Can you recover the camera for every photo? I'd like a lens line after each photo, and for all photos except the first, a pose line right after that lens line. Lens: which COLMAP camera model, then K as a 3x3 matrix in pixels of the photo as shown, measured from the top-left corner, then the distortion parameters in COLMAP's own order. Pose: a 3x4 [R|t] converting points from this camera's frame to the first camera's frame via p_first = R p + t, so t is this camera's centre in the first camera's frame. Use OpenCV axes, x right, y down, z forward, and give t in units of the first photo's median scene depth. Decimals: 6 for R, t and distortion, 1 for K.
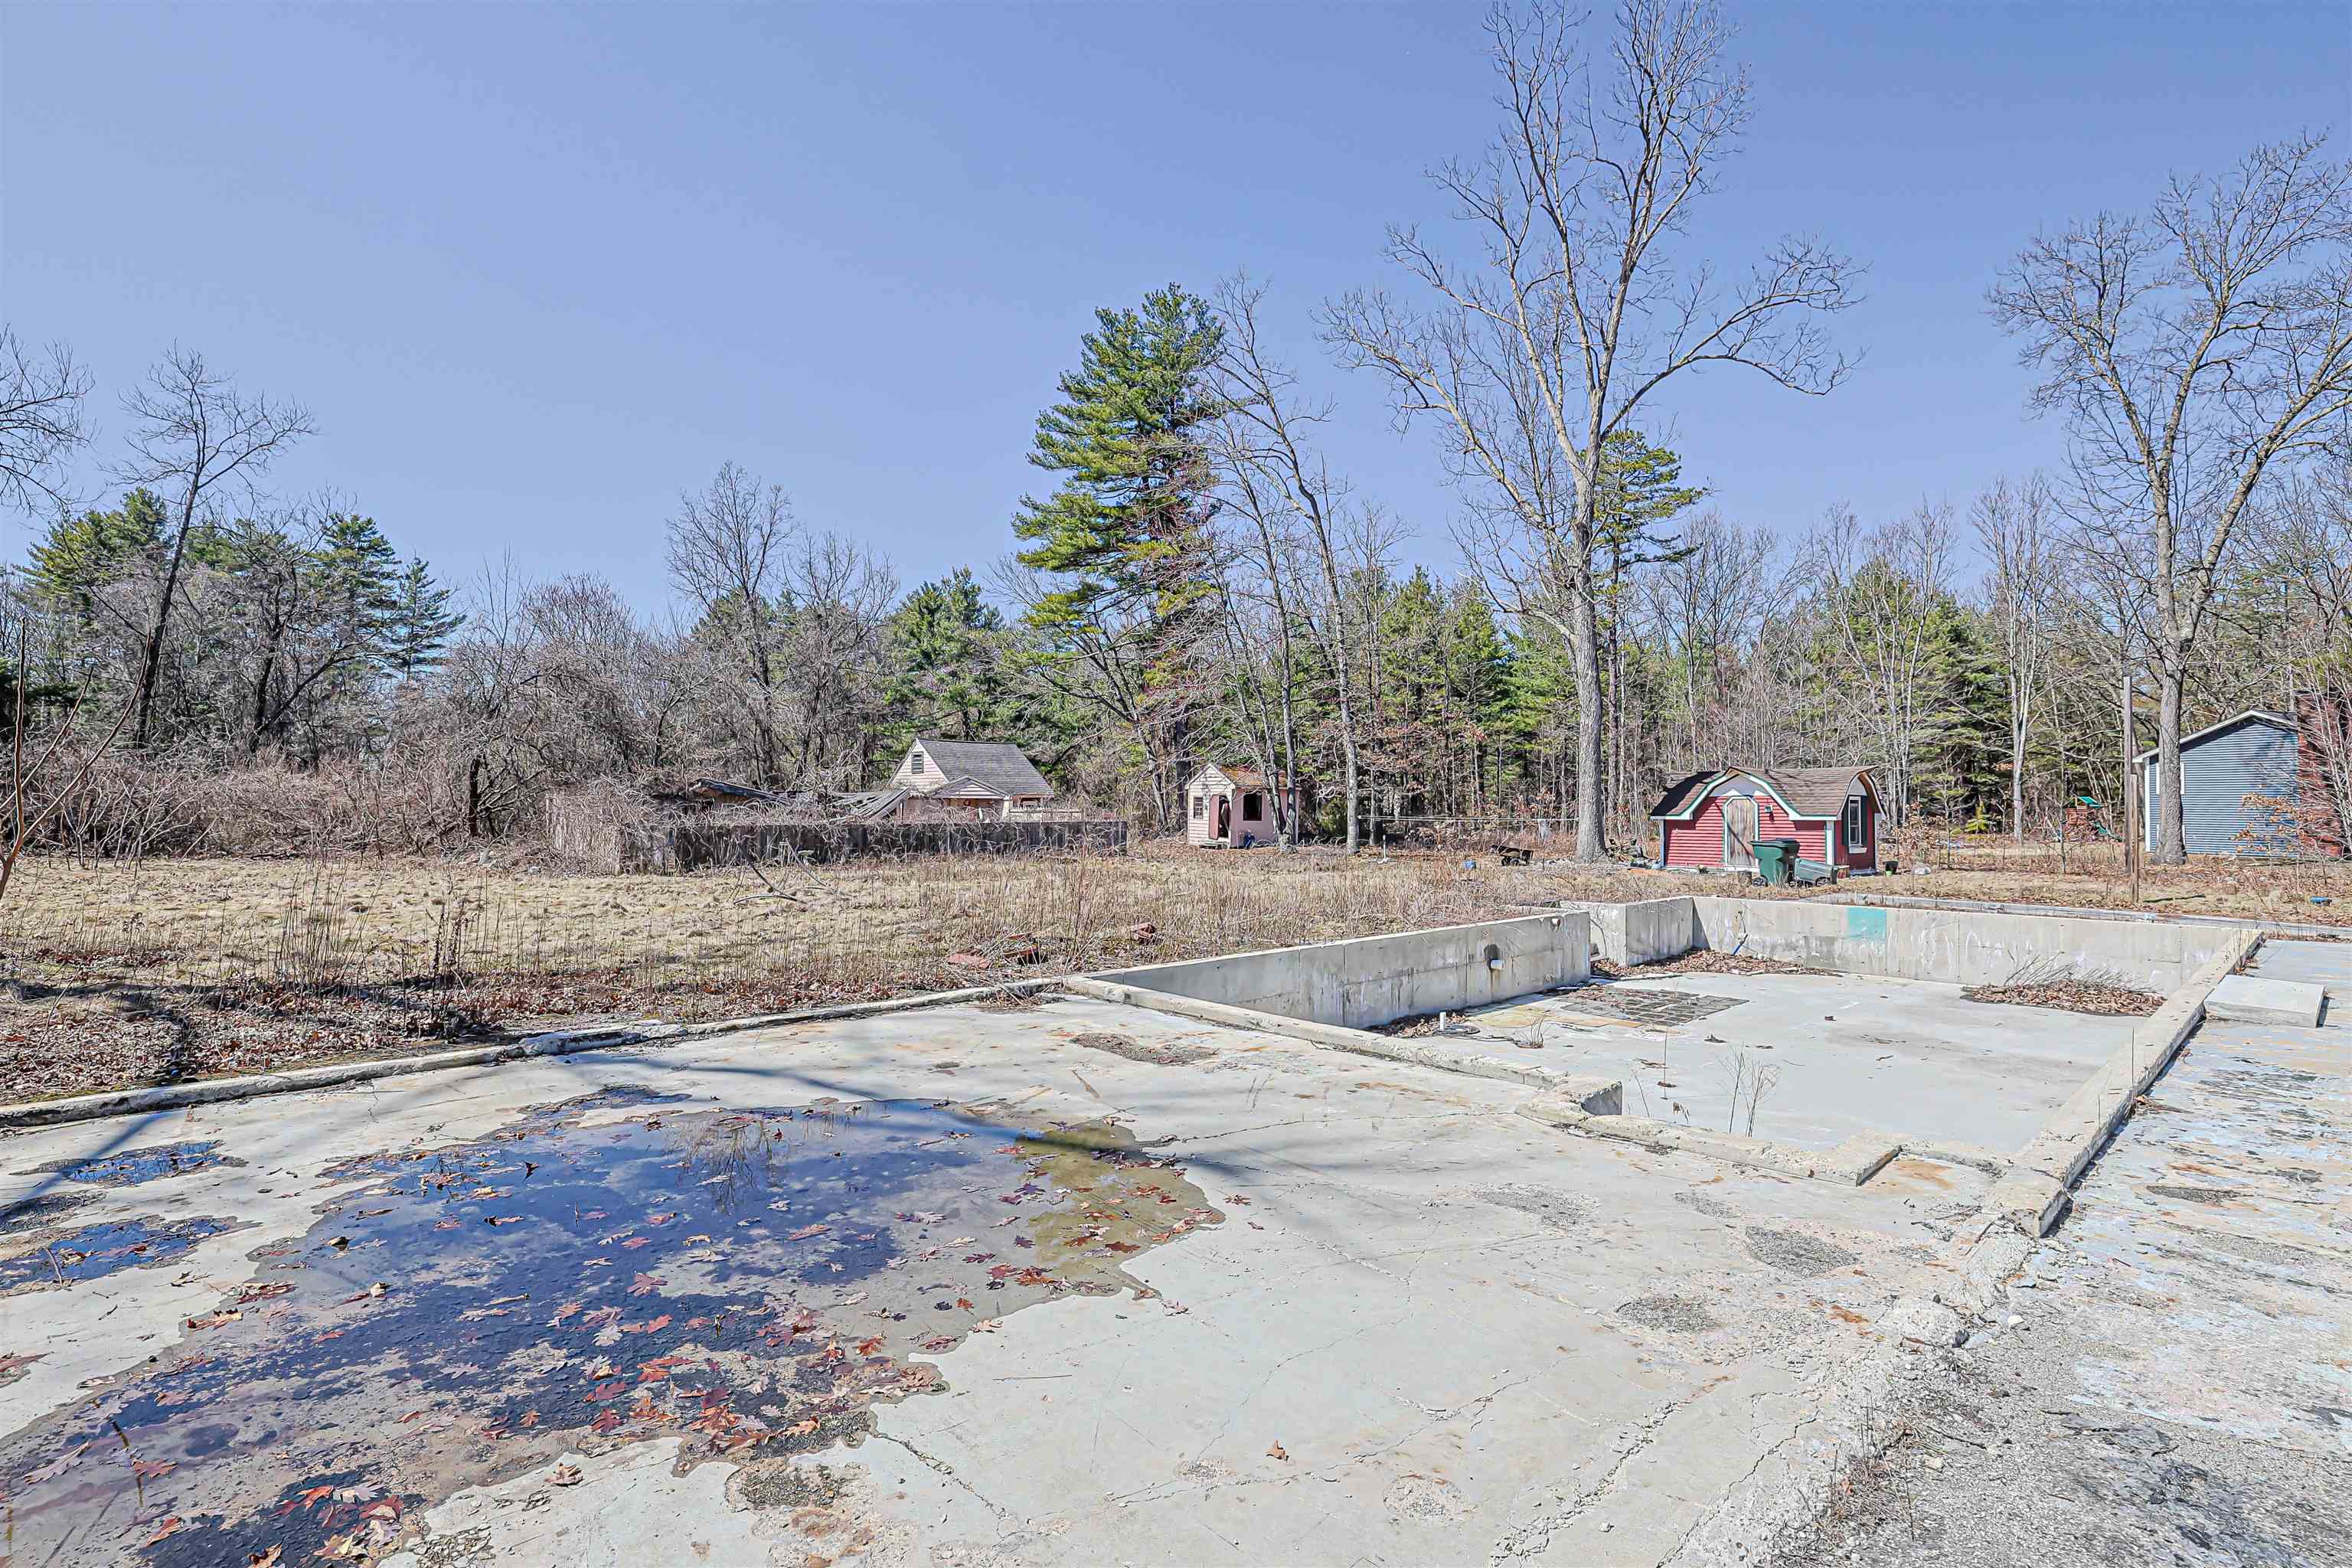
lens RADIAL K [[1114.0, 0, 1158.4], [0, 1114.0, 813.1], [0, 0, 1]] dist [-0.034208, 0.010101]
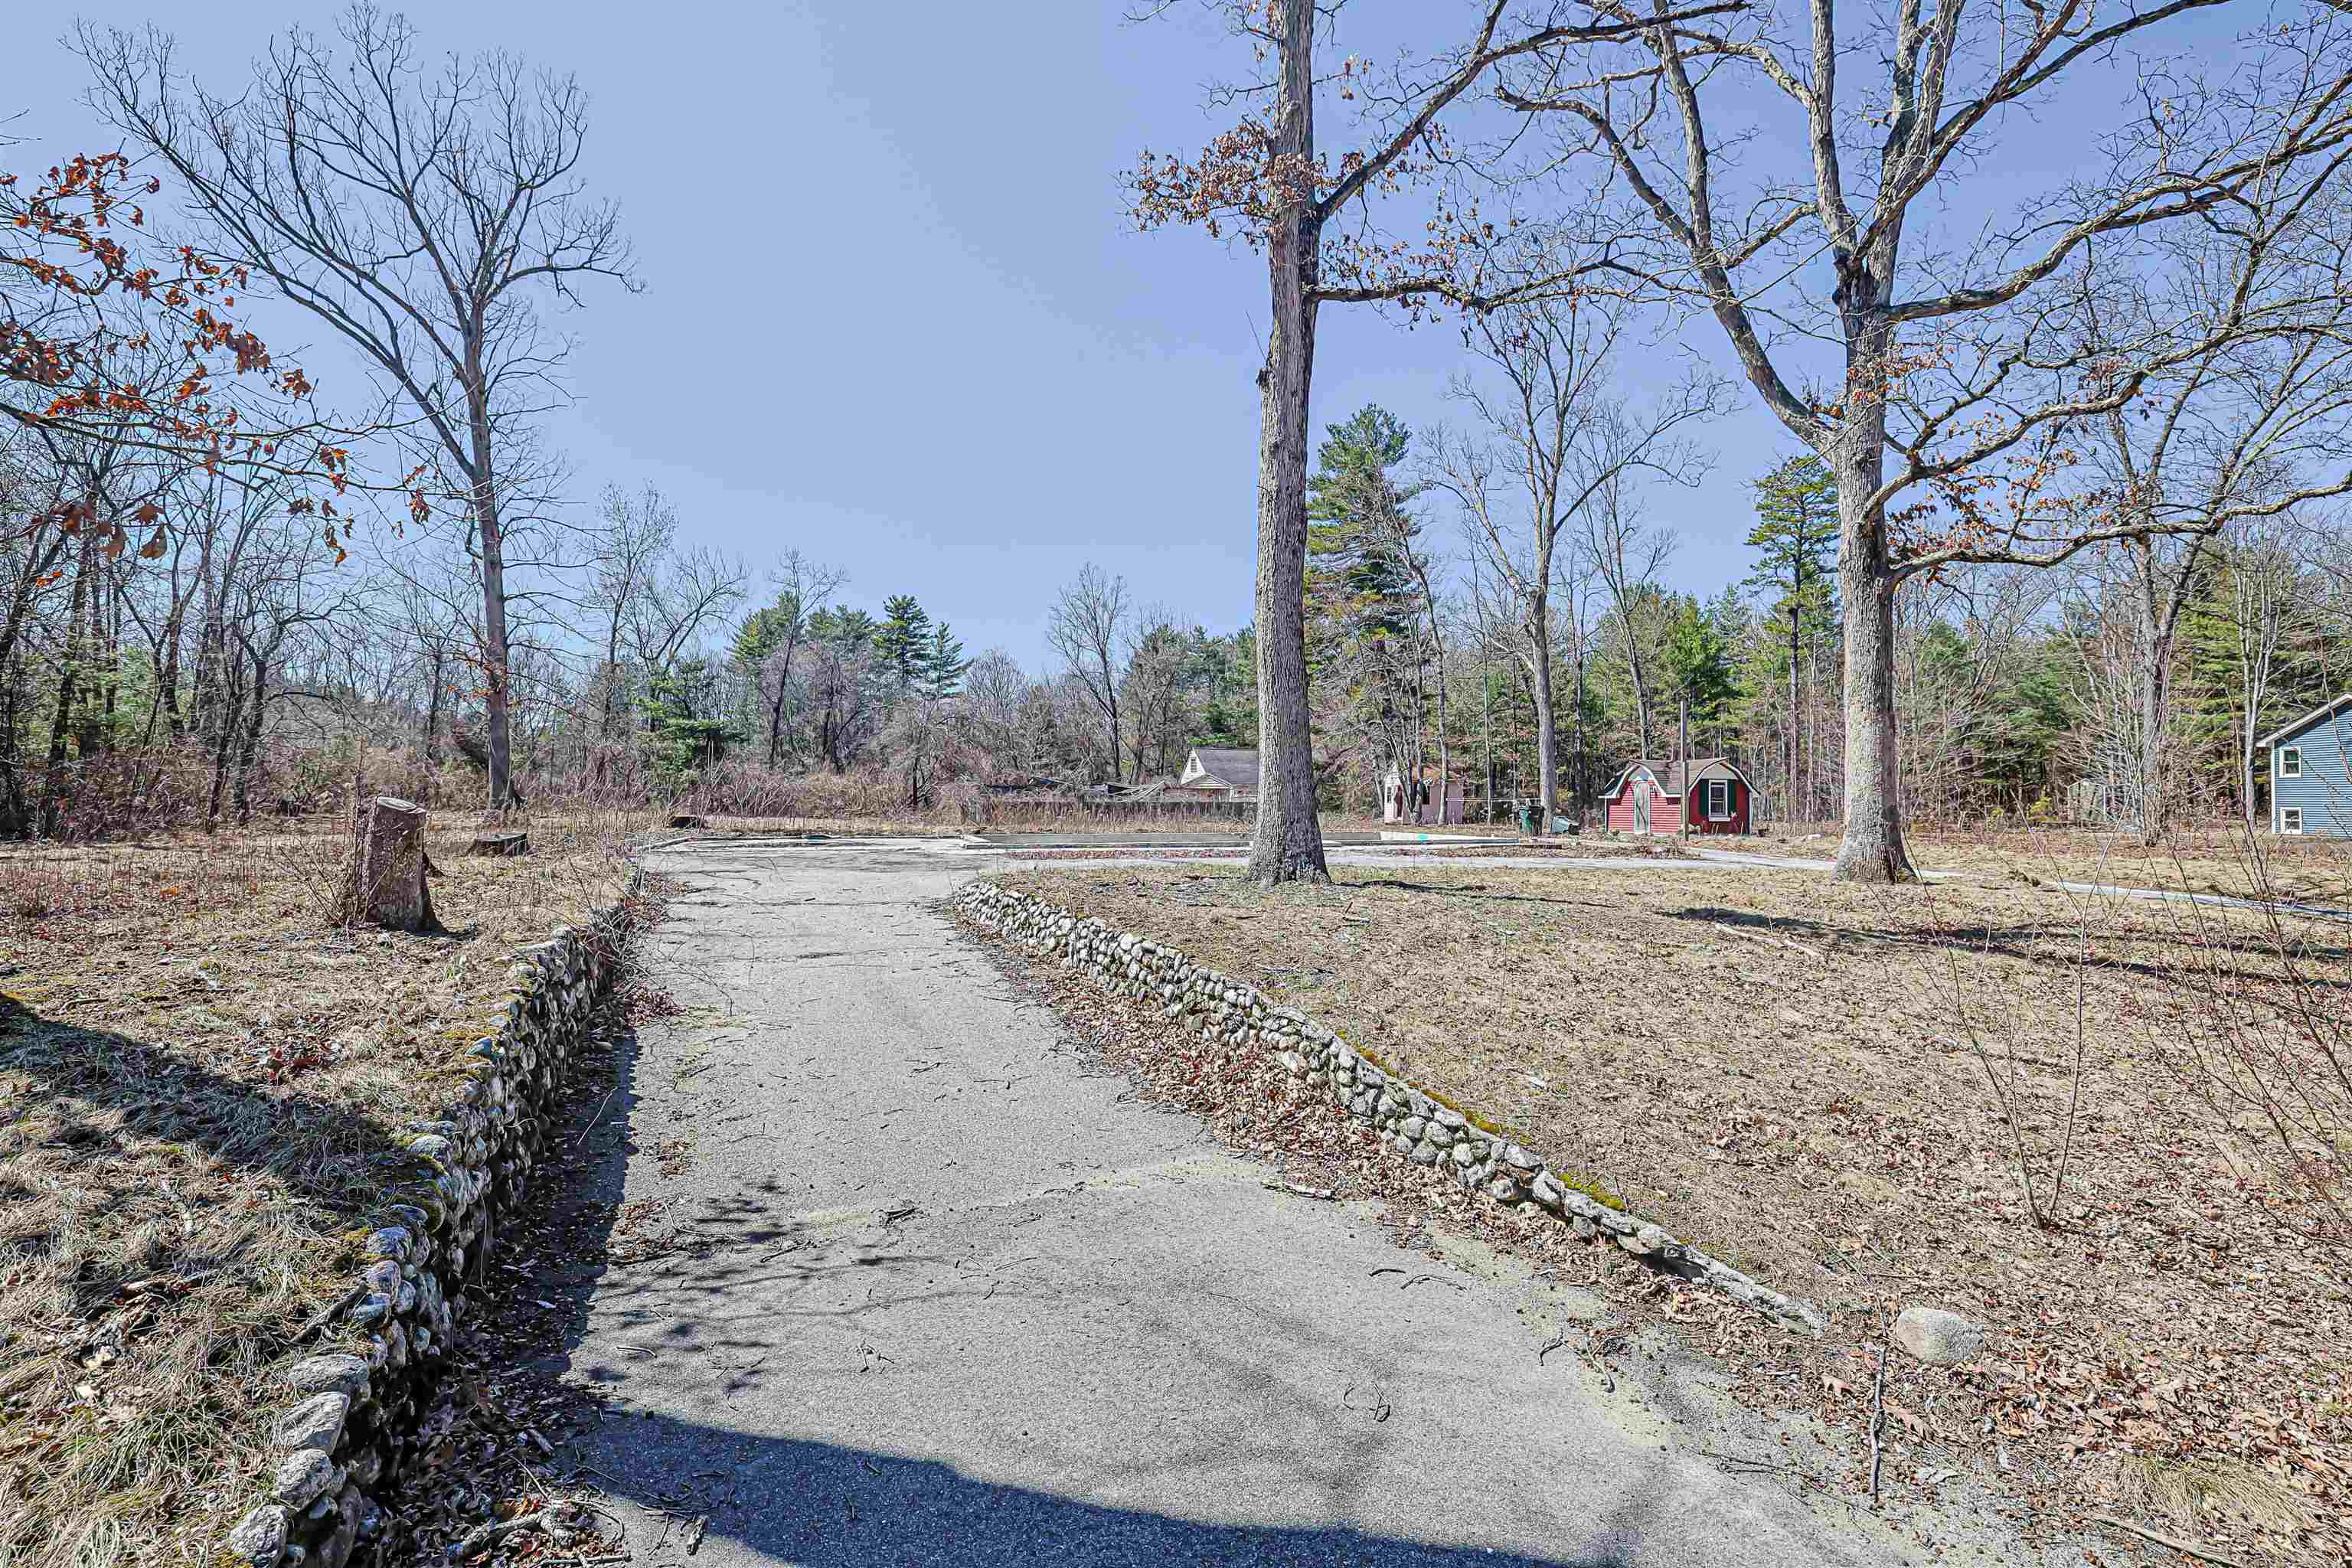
lens RADIAL K [[1114.0, 0, 1158.4], [0, 1114.0, 813.1], [0, 0, 1]] dist [-0.034208, 0.010101]
pose [[0.904221, 0.003104, -0.427053, 0.470576], [-0.002521, 0.999995, 0.001929, 0.019985], [0.427057, -0.000668, 0.904225, -0.428074]]
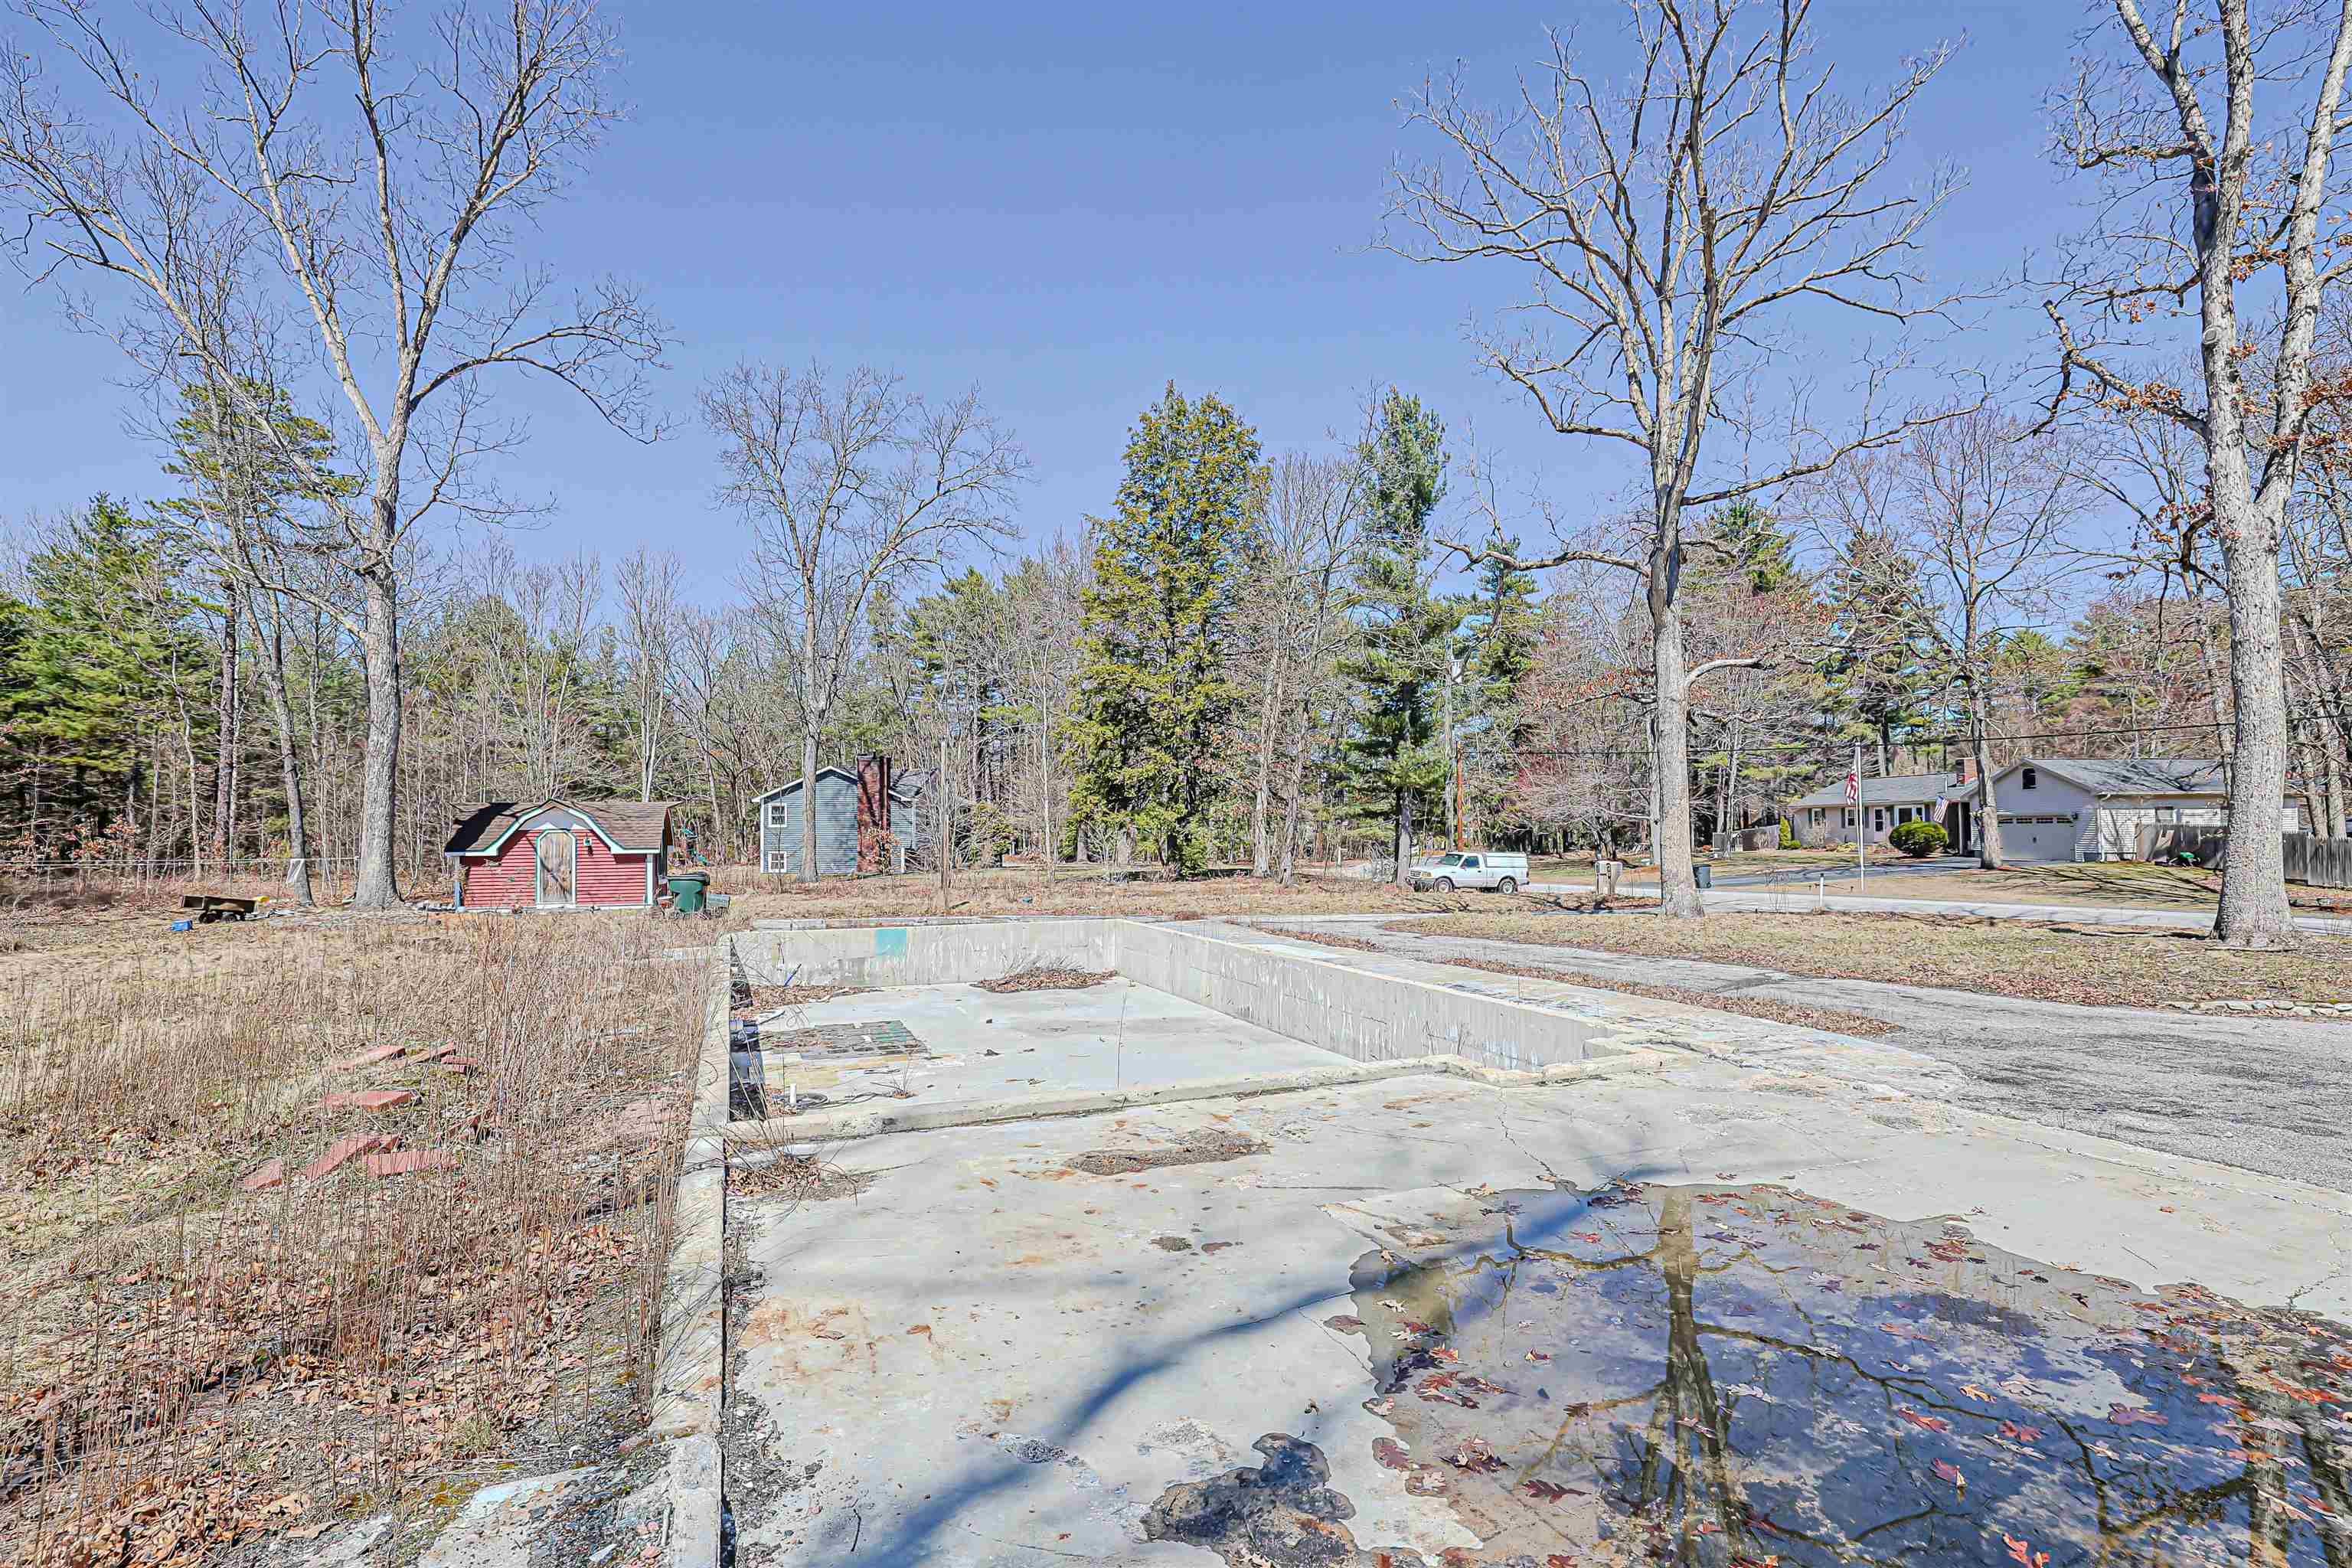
lens RADIAL K [[1114.0, 0, 1158.4], [0, 1114.0, 813.1], [0, 0, 1]] dist [-0.034208, 0.010101]
pose [[0.320362, 0.012381, 0.947214, -0.173767], [0.012612, 0.999770, -0.017333, -0.005436], [-0.947211, 0.017499, 0.320132, 0.163030]]
